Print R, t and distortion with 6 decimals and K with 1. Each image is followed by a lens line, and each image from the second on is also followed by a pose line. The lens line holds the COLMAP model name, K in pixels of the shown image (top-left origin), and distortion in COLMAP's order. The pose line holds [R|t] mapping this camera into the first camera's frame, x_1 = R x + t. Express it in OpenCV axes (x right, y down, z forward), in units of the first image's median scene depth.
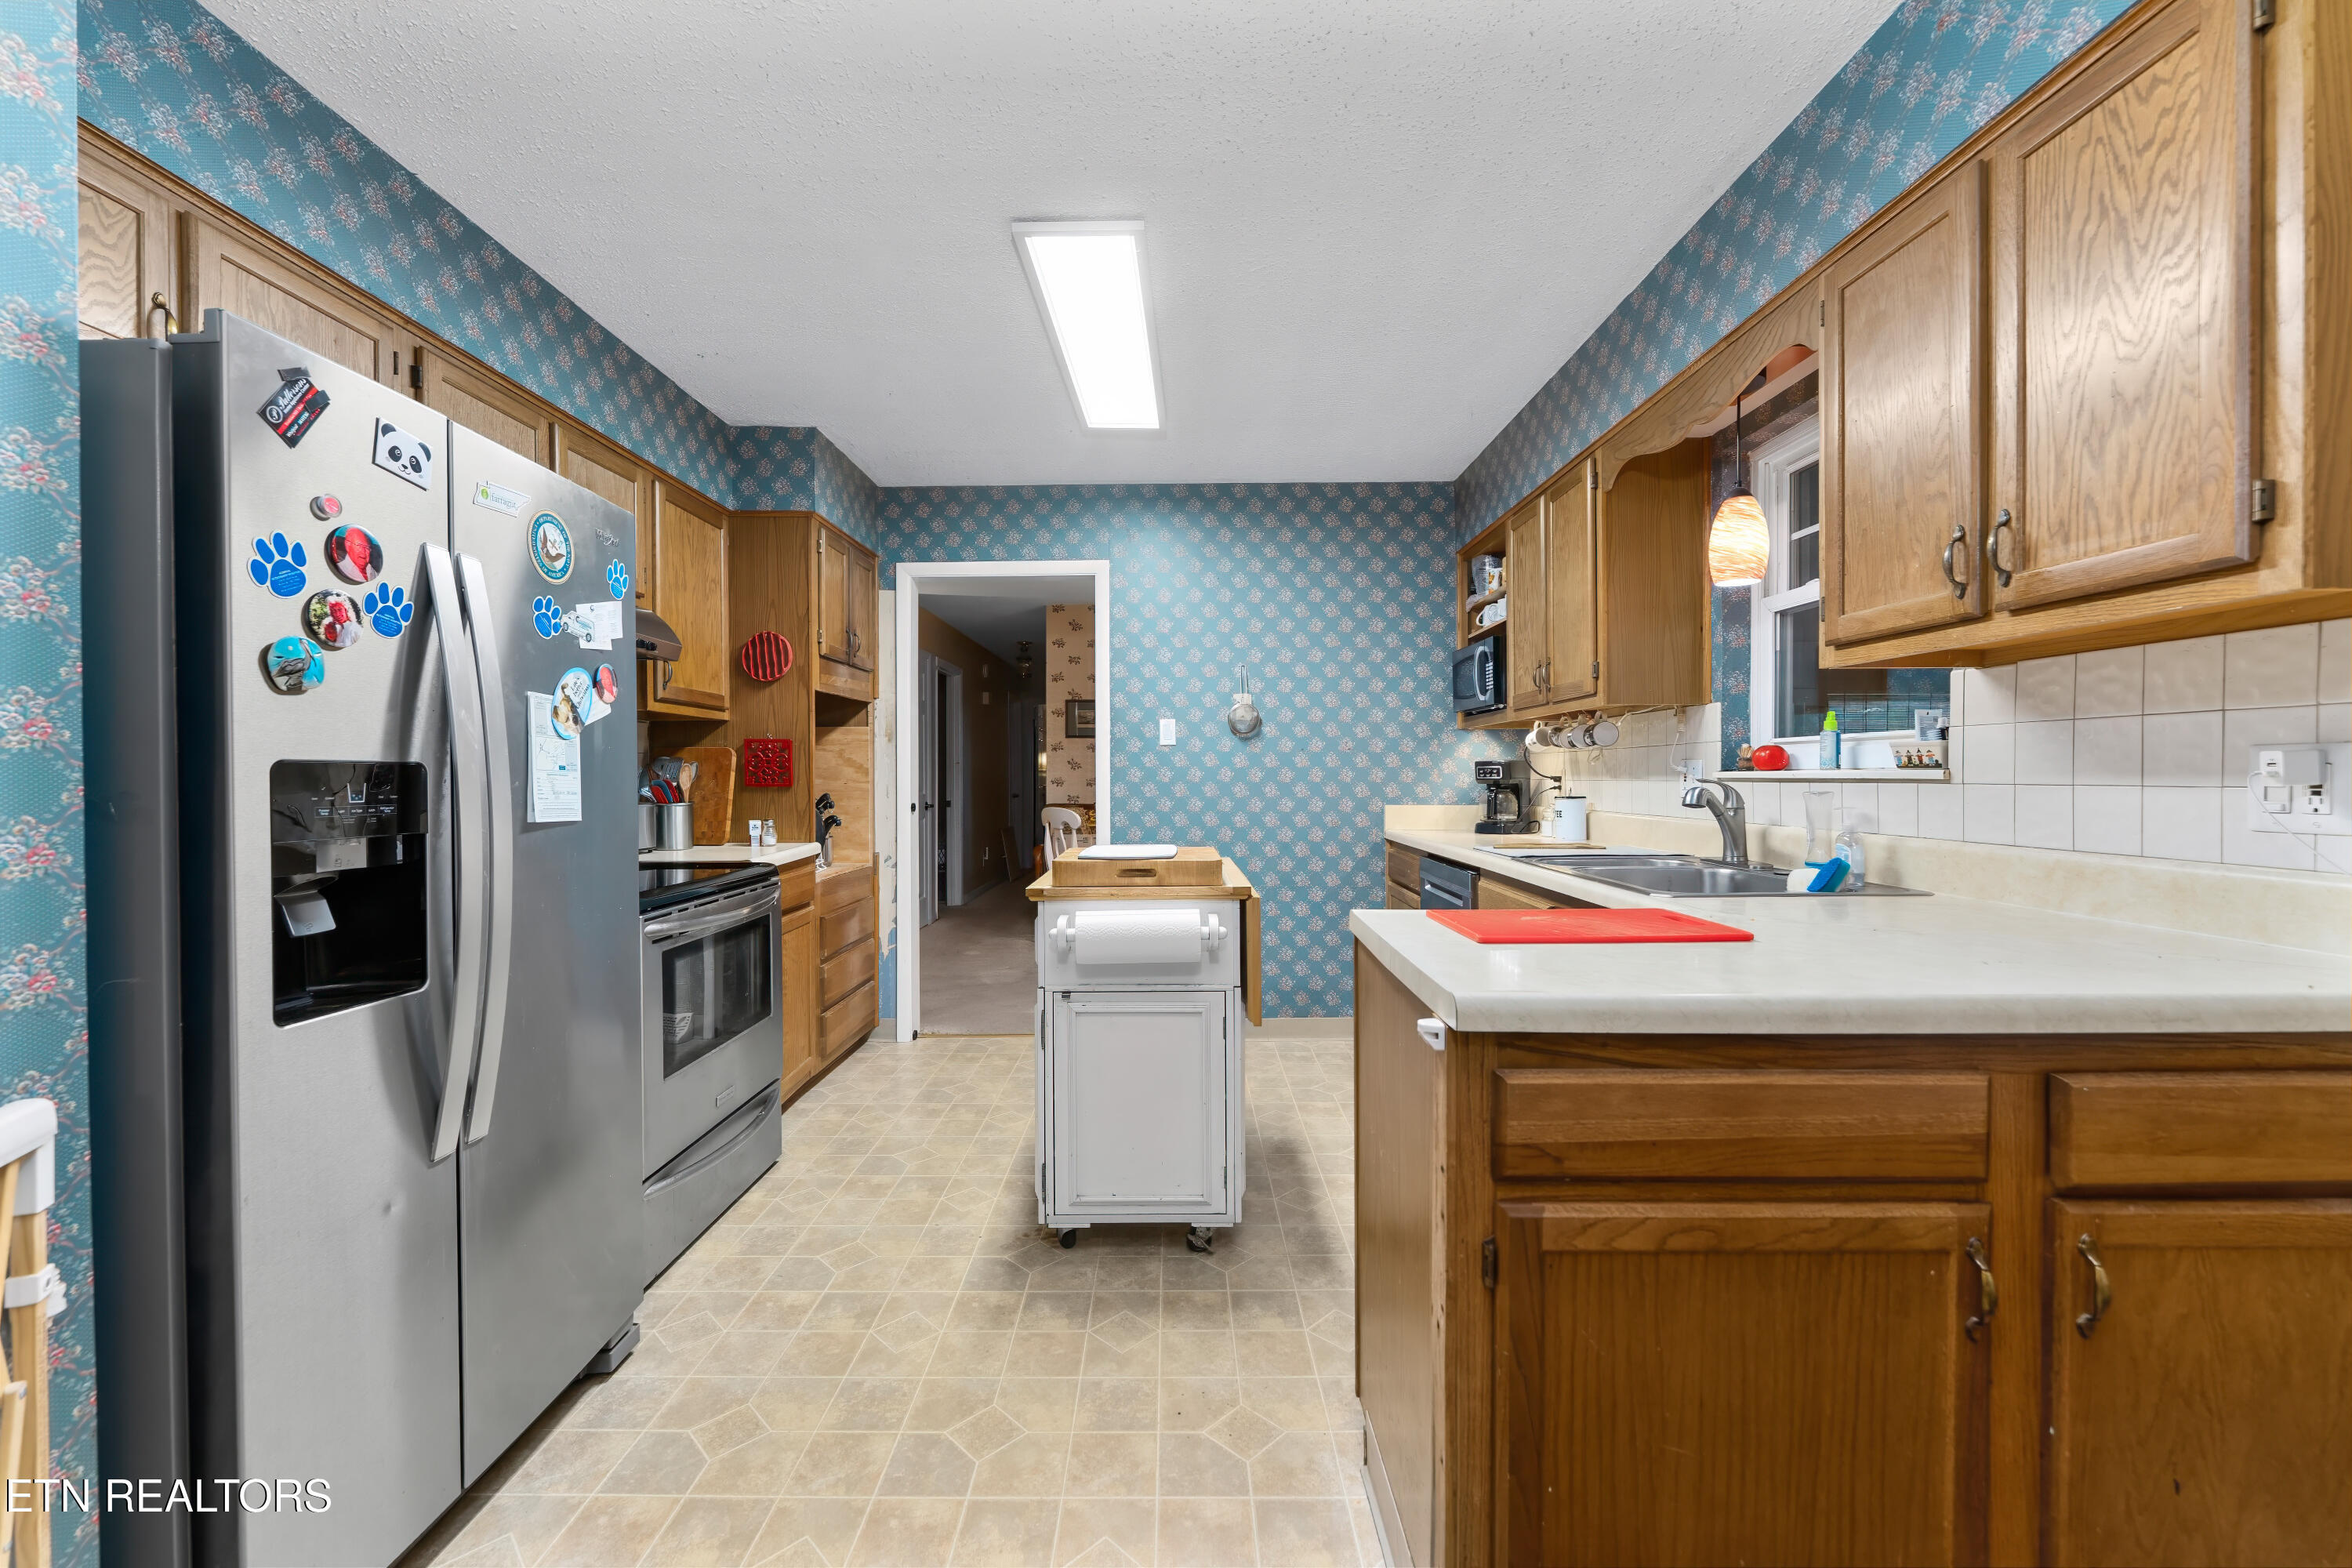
lens RADIAL K [[943.1, 0, 1165.0], [0, 943.1, 786.9], [0, 0, 1]] dist [0.001111, -0.000056]
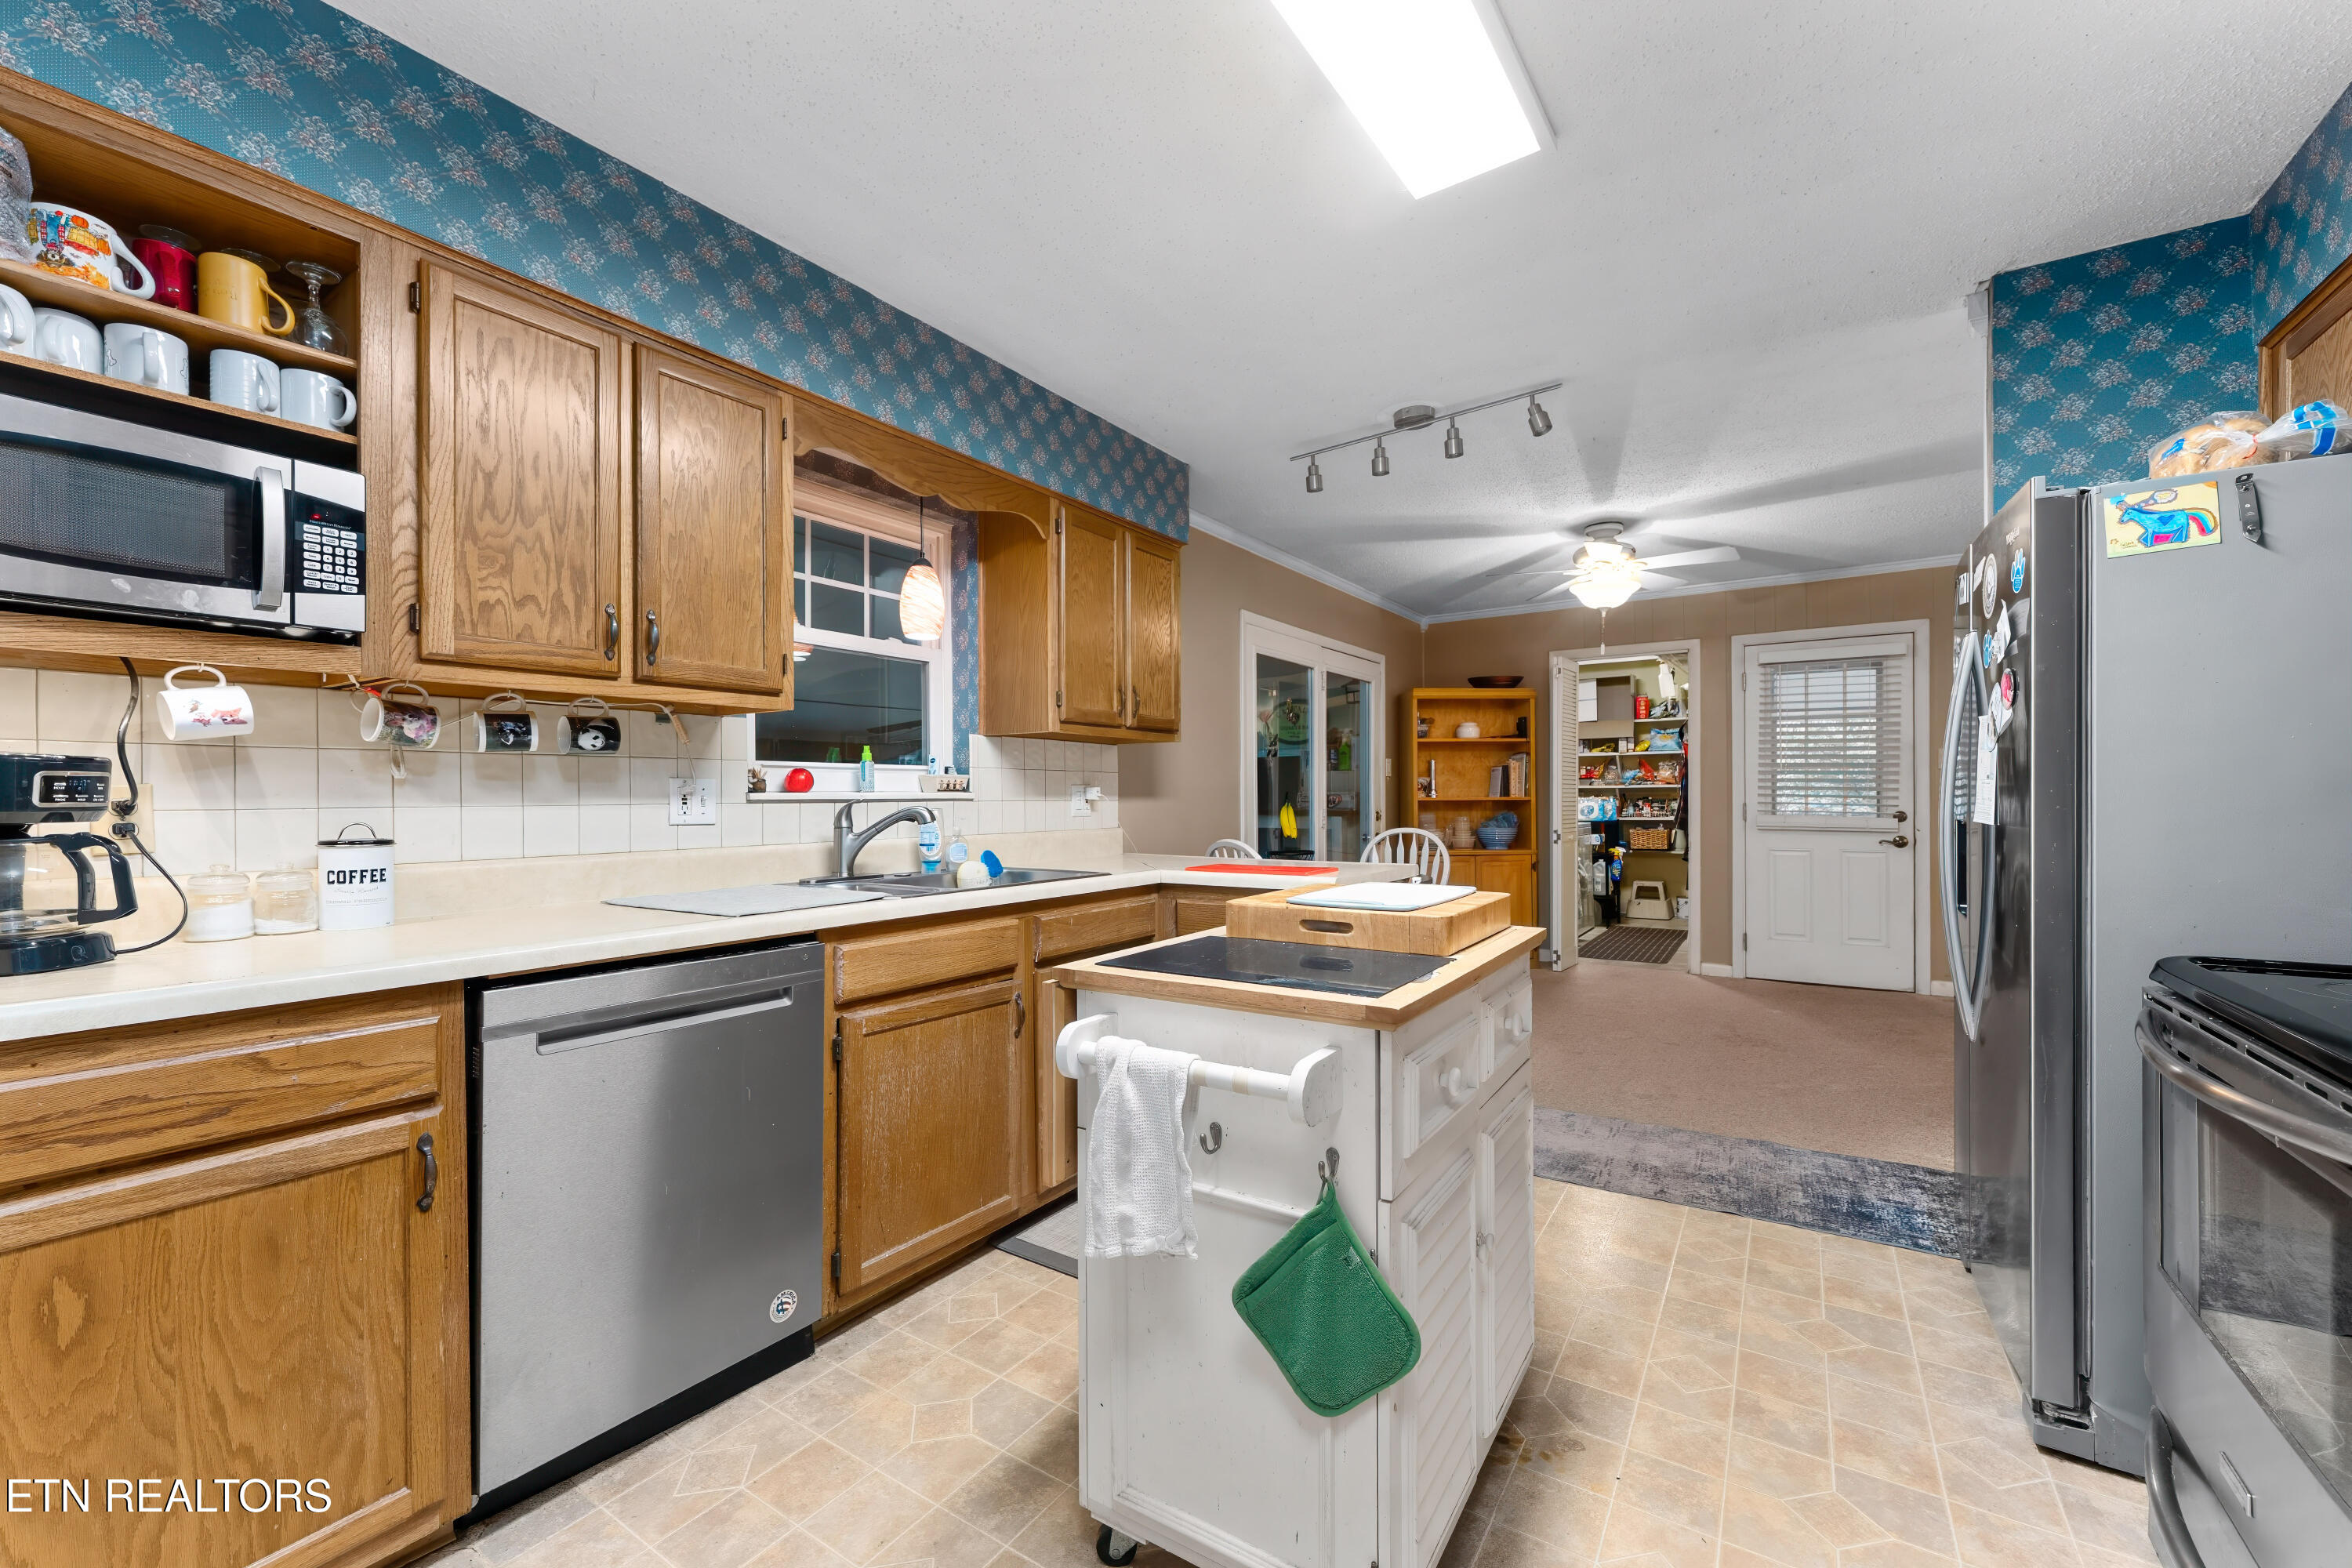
lens RADIAL K [[943.1, 0, 1165.0], [0, 943.1, 792.0], [0, 0, 1]] dist [0.001111, -0.000056]
pose [[-0.836352, 0.005708, 0.548162, -0.204104], [0.007770, 0.999969, 0.001442, -0.004696], [-0.548137, 0.005465, -0.836371, 1.187642]]
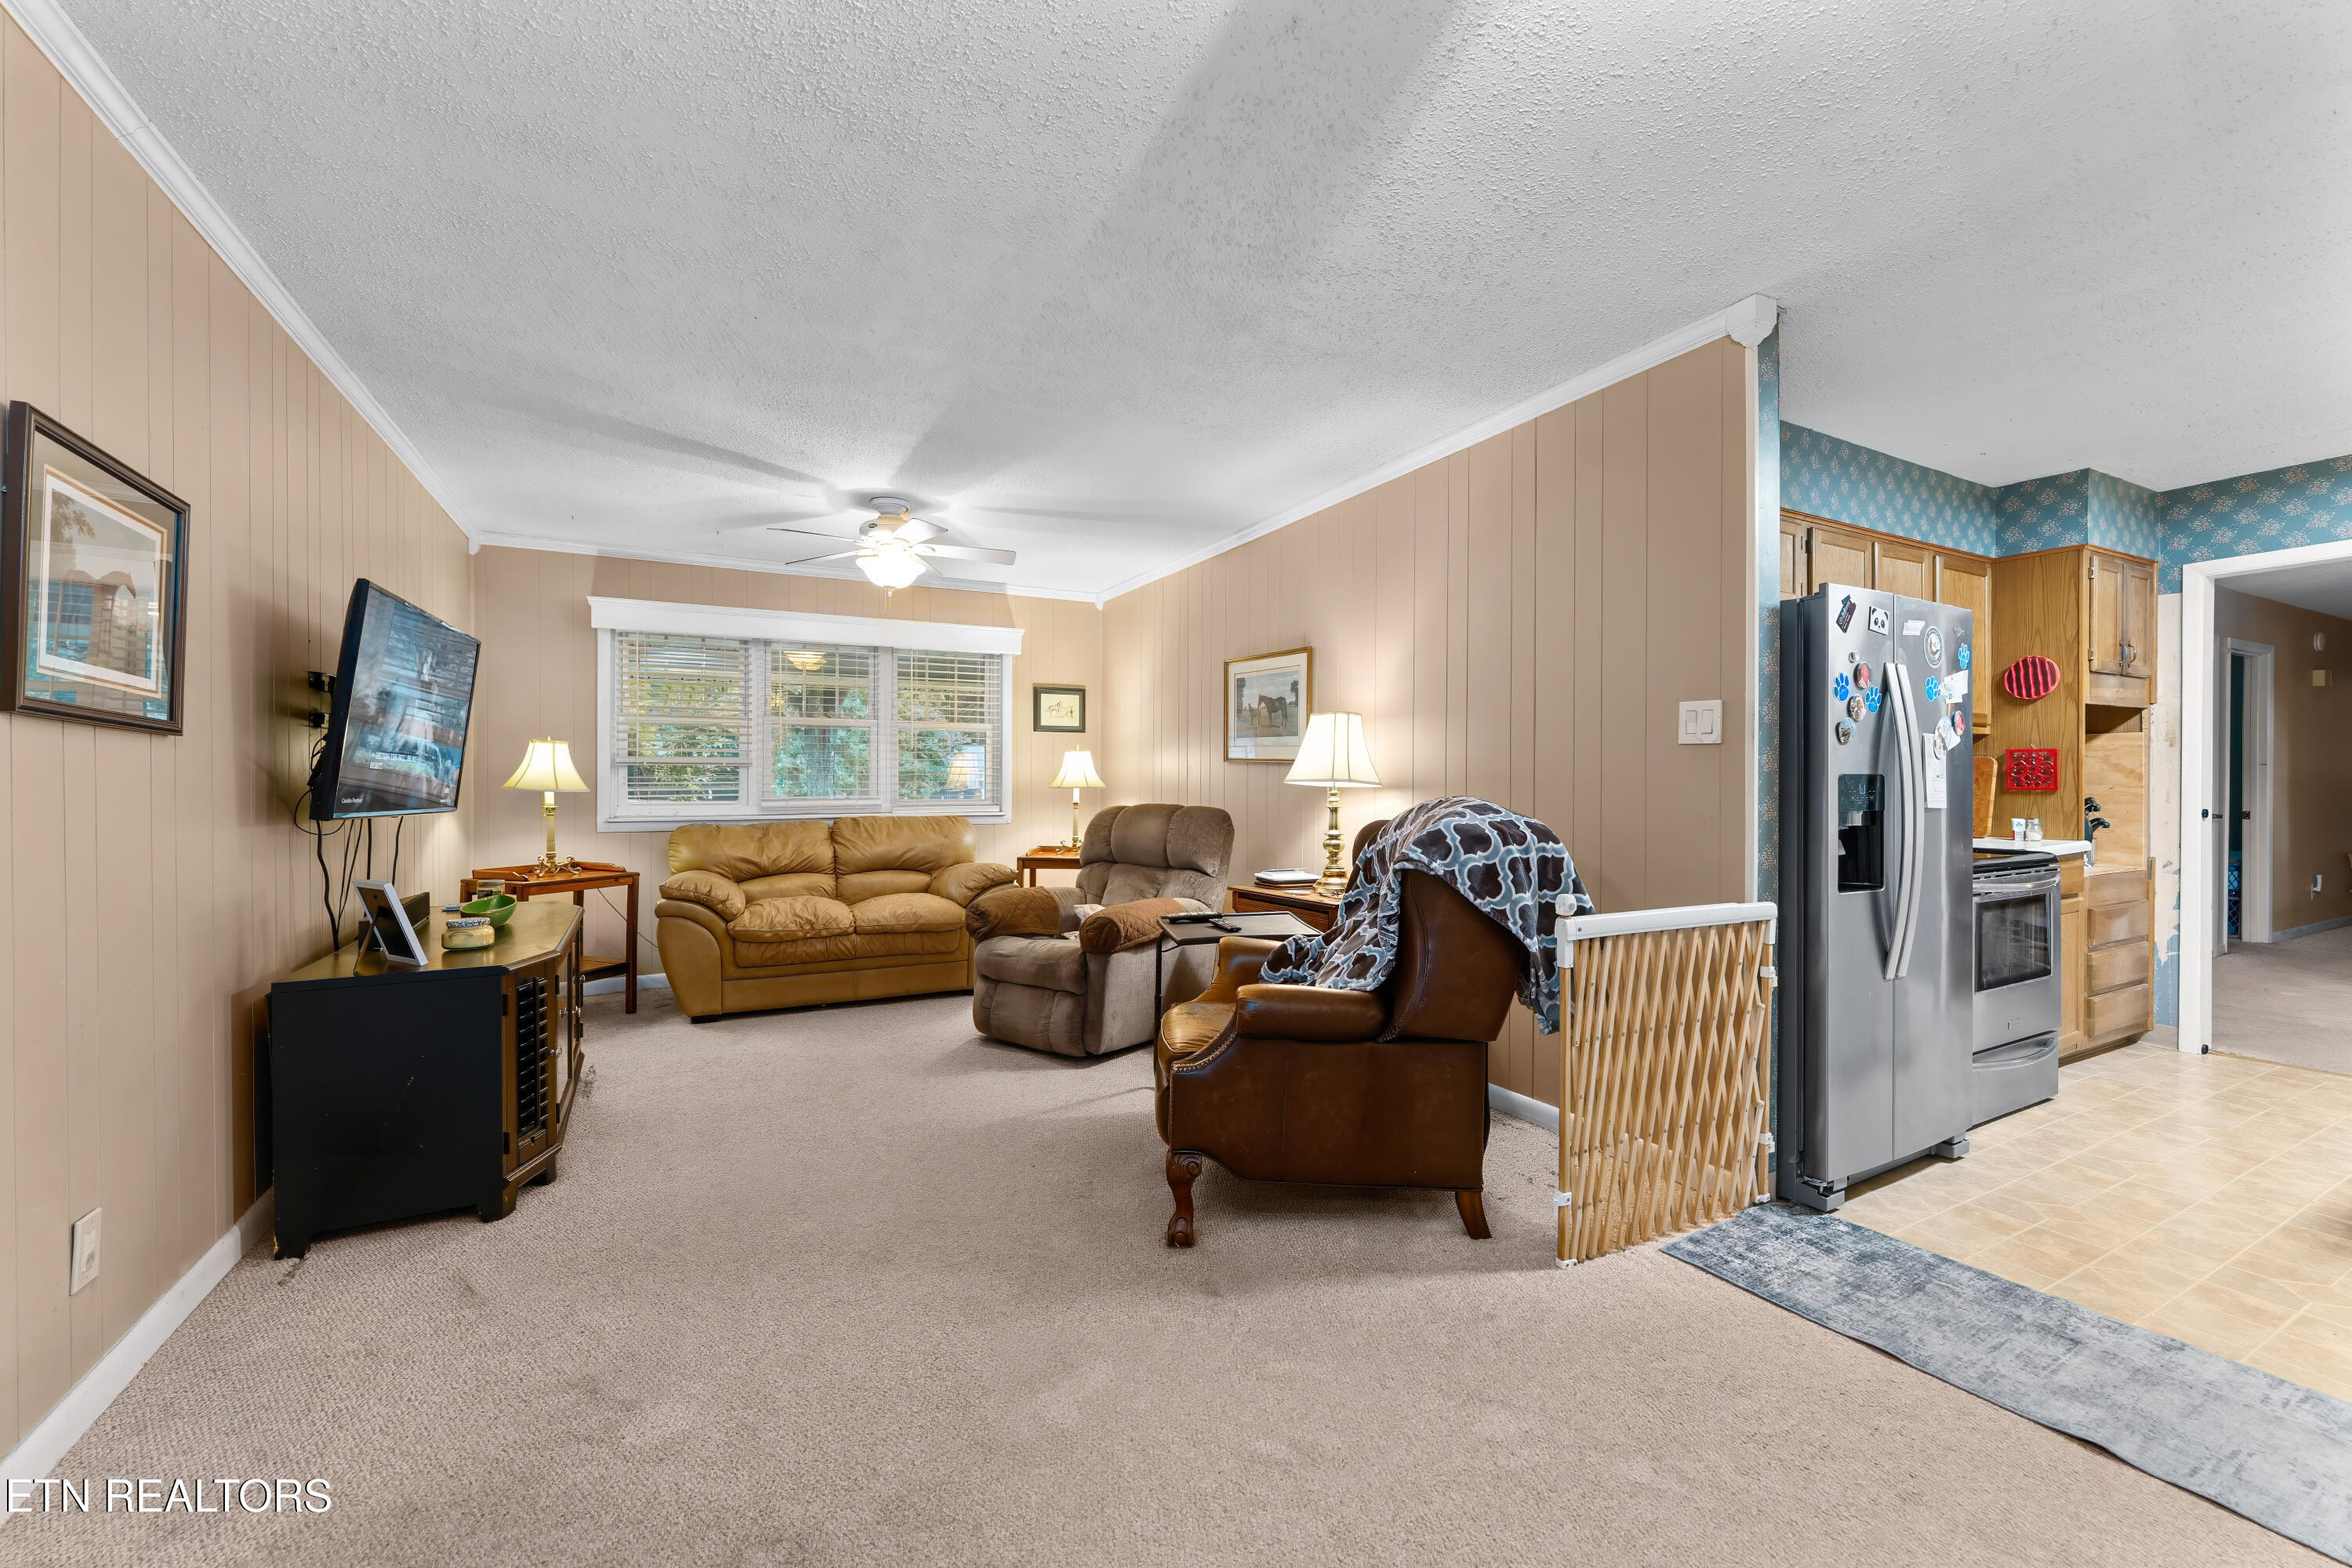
lens RADIAL K [[943.1, 0, 1172.1], [0, 943.1, 783.2], [0, 0, 1]] dist [0.001111, -0.000056]
pose [[0.482071, 0.005337, -0.876116, 0.086052], [-0.011994, 0.999928, -0.000509, 0.004728], [0.876050, 0.010753, 0.482100, -0.480390]]
